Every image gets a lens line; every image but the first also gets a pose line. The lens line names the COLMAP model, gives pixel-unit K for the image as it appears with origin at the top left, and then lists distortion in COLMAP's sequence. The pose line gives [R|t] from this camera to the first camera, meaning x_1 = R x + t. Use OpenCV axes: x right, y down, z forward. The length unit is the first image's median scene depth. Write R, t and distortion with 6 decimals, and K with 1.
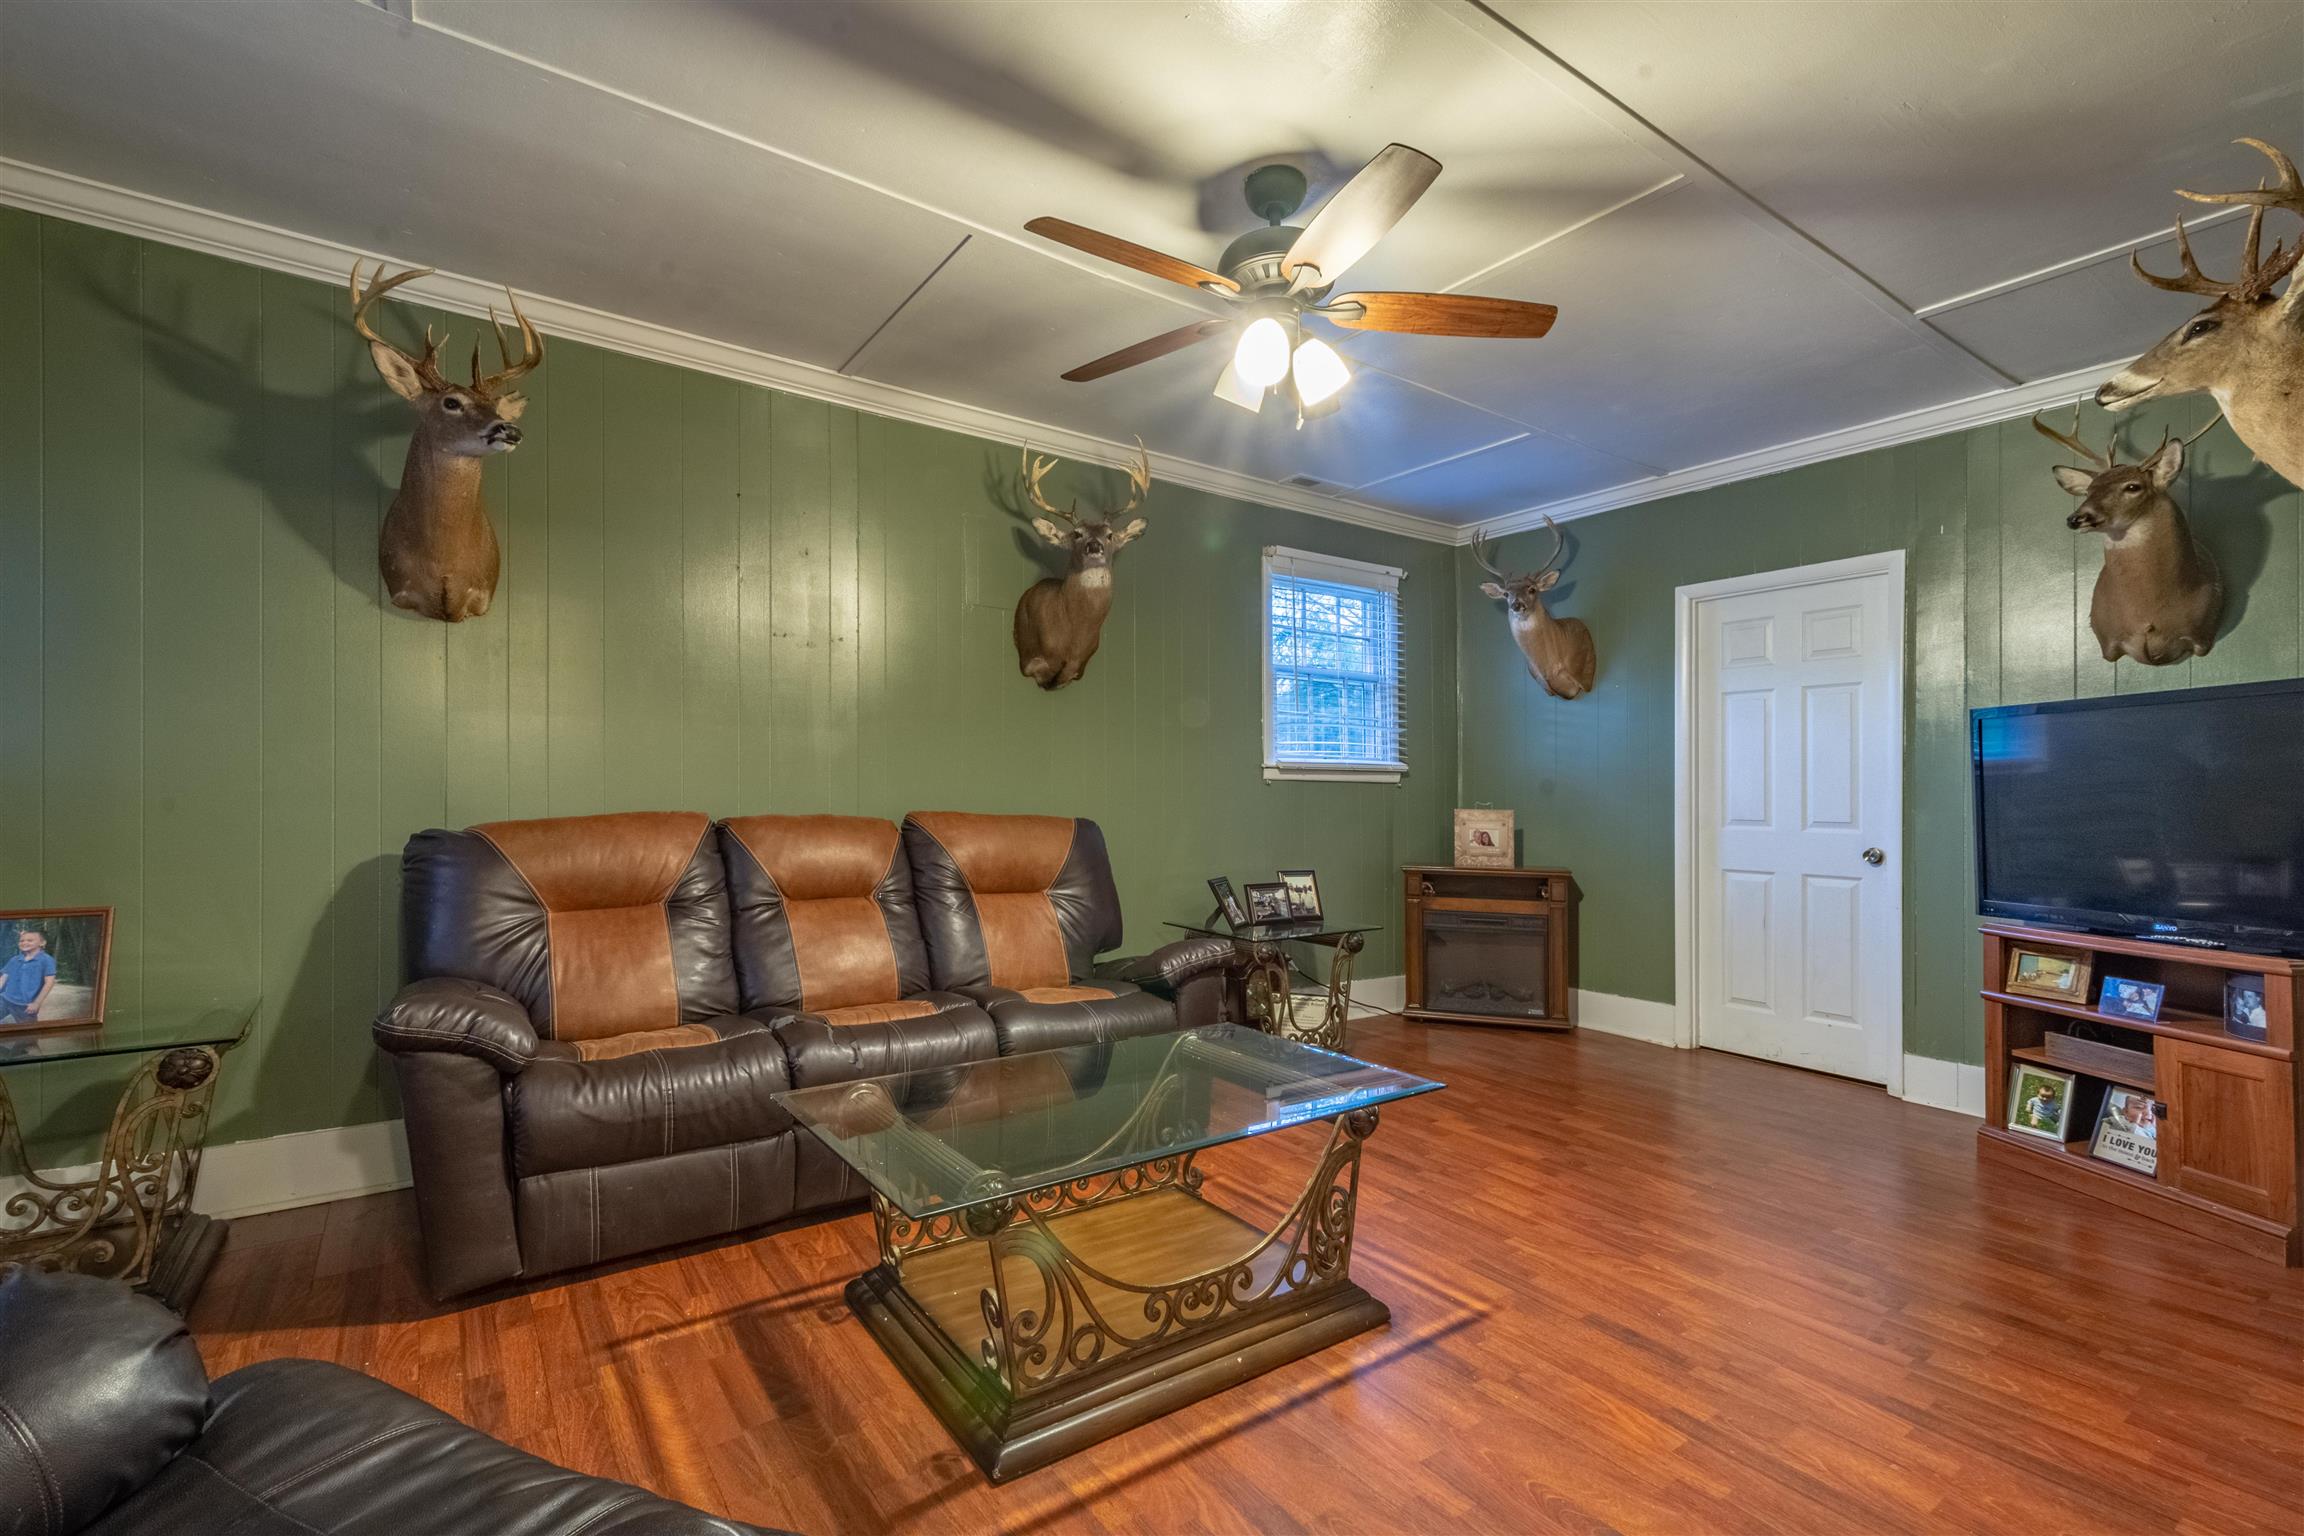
lens RADIAL K [[1014.2, 0, 1152.0], [0, 1014.2, 768.0], [0, 0, 1]] dist [0.036614, -0.011751]
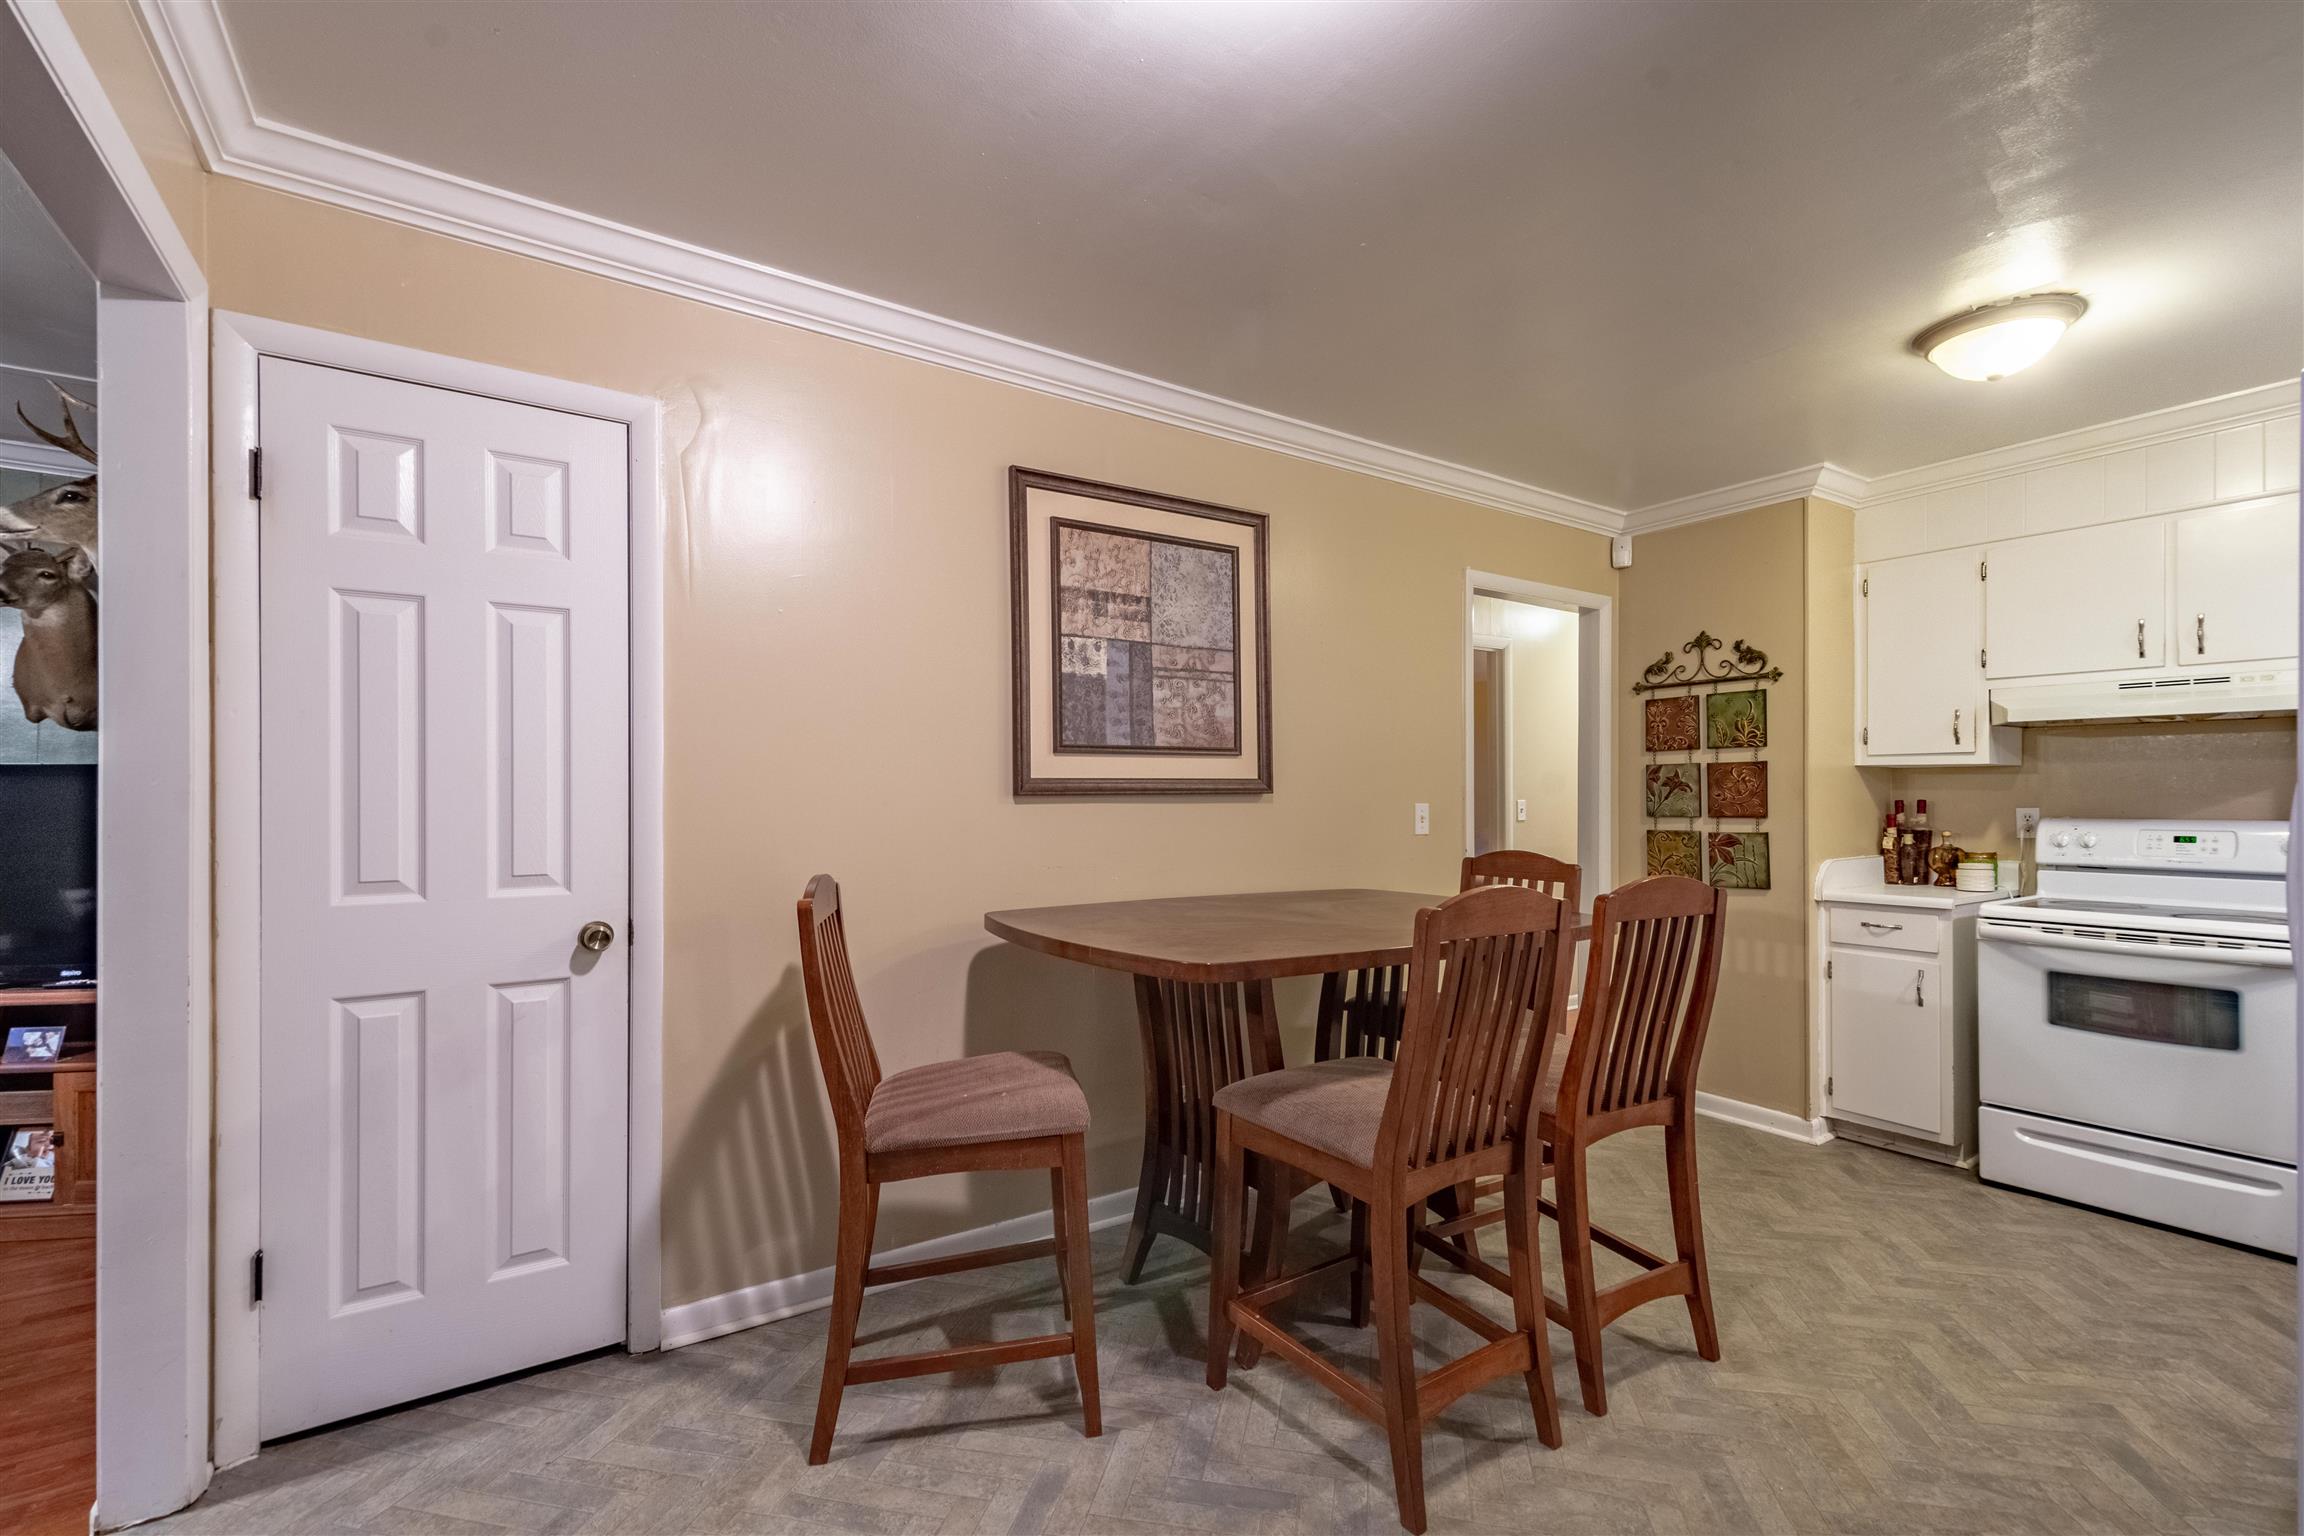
lens RADIAL K [[980.8, 0, 1193.2], [0, 980.8, 789.1], [0, 0, 1]] dist [0.041838, -0.015200]
pose [[0.011212, -0.005258, 0.999923, -0.087795], [-0.031910, 0.999475, 0.005613, -0.080041], [-0.999428, -0.031970, 0.011038, -0.192041]]
